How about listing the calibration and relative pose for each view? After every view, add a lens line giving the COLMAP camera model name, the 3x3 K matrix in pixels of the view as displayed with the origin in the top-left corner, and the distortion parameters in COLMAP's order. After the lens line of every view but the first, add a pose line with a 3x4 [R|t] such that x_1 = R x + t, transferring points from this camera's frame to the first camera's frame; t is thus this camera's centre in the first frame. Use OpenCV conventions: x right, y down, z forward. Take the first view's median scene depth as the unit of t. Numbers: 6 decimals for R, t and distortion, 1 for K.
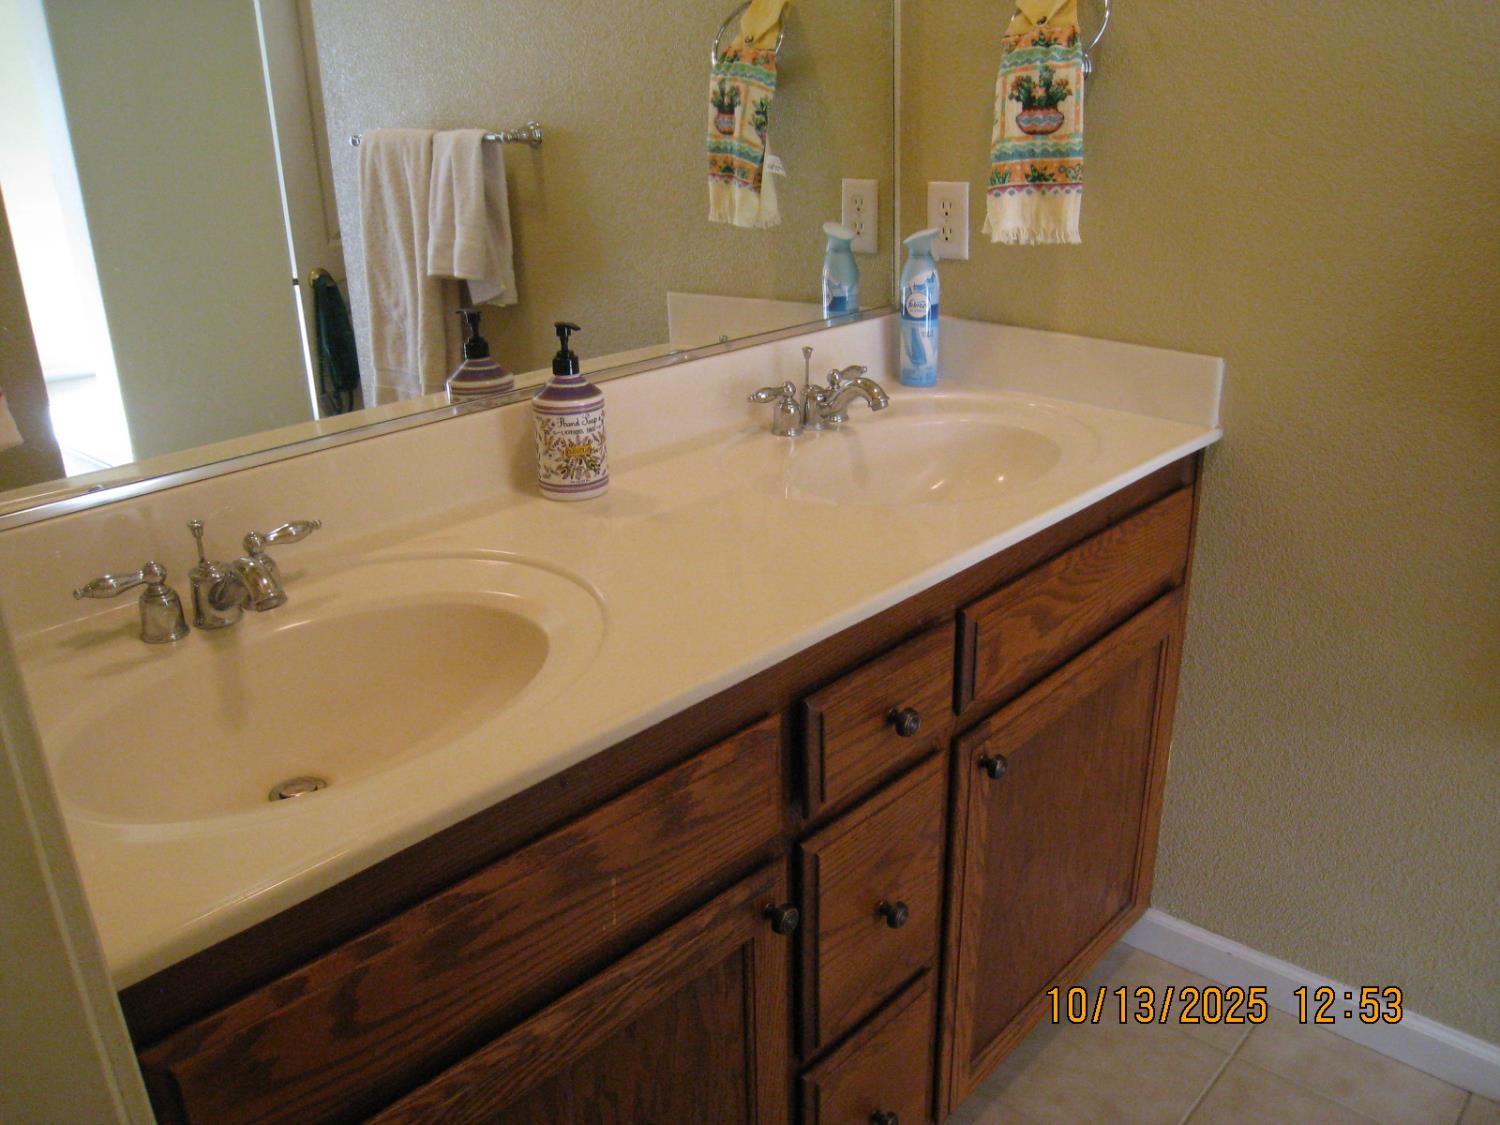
lens RADIAL K [[1237.9, 0, 751.6], [0, 1237.9, 567.1], [0, 0, 1]] dist [-0.167703, 0.110458]
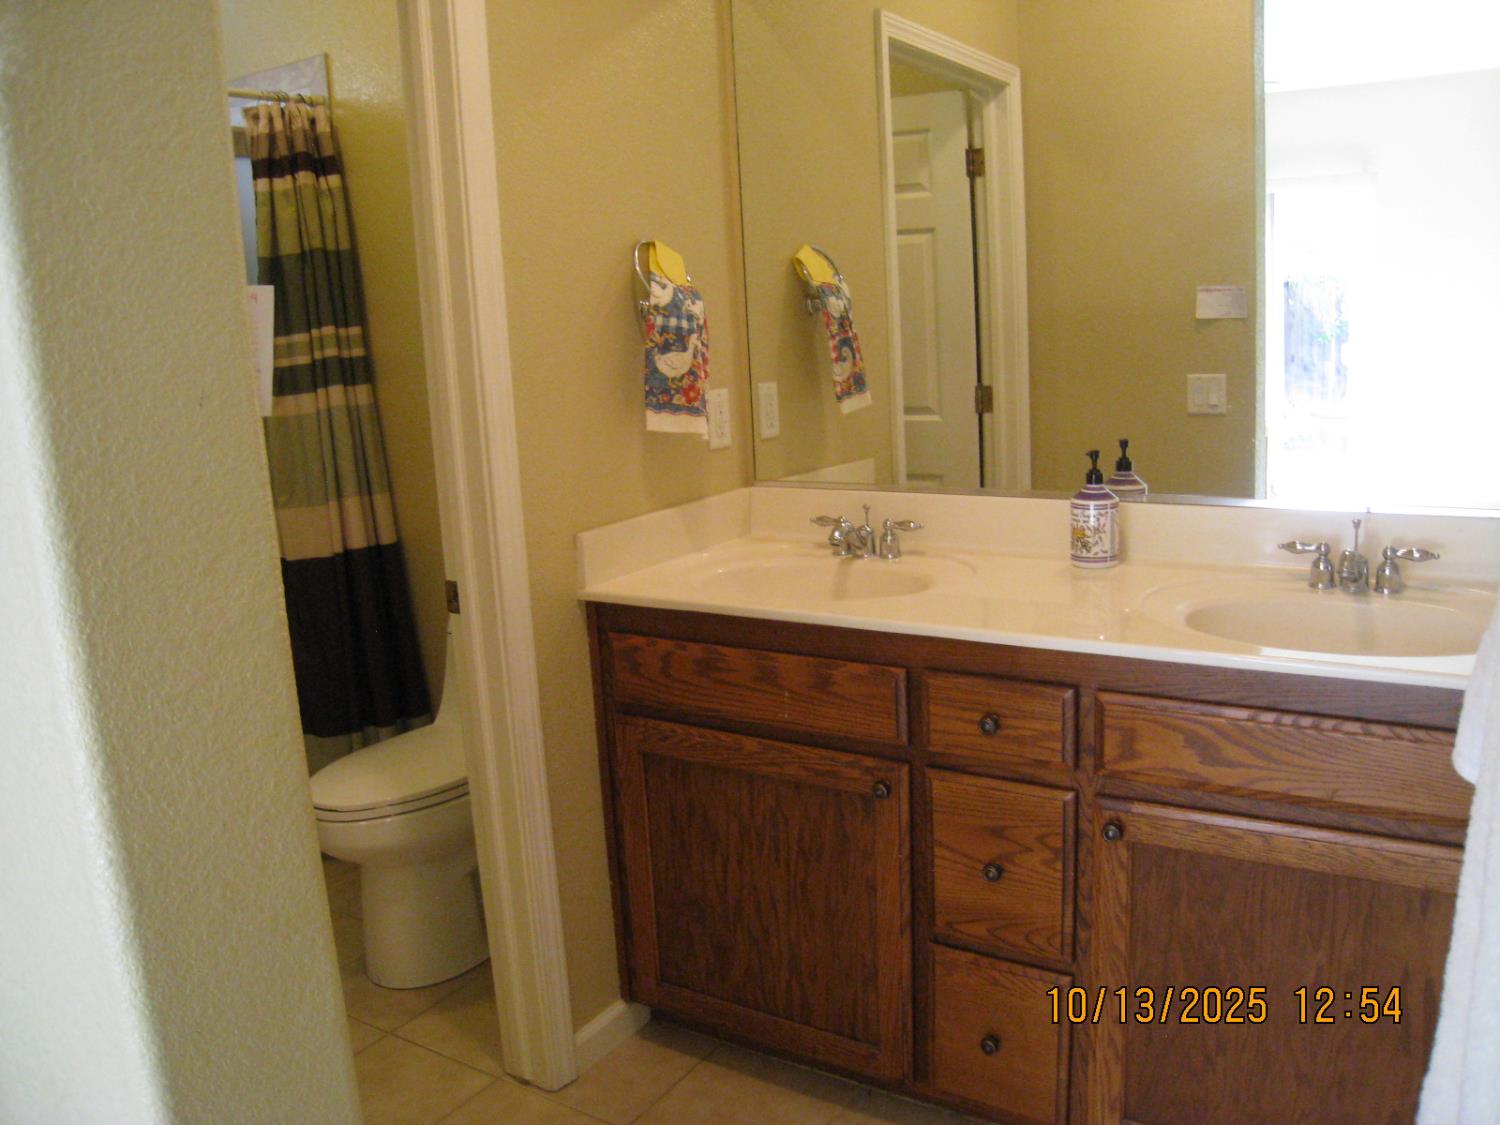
lens RADIAL K [[1237.9, 0, 753.8], [0, 1237.9, 565.3], [0, 0, 1]] dist [-0.167703, 0.110458]
pose [[0.167737, 0.211894, -0.962790, 1.577489], [-0.312783, 0.937606, 0.151859, -0.204742], [0.934896, 0.275672, 0.223548, 0.386698]]
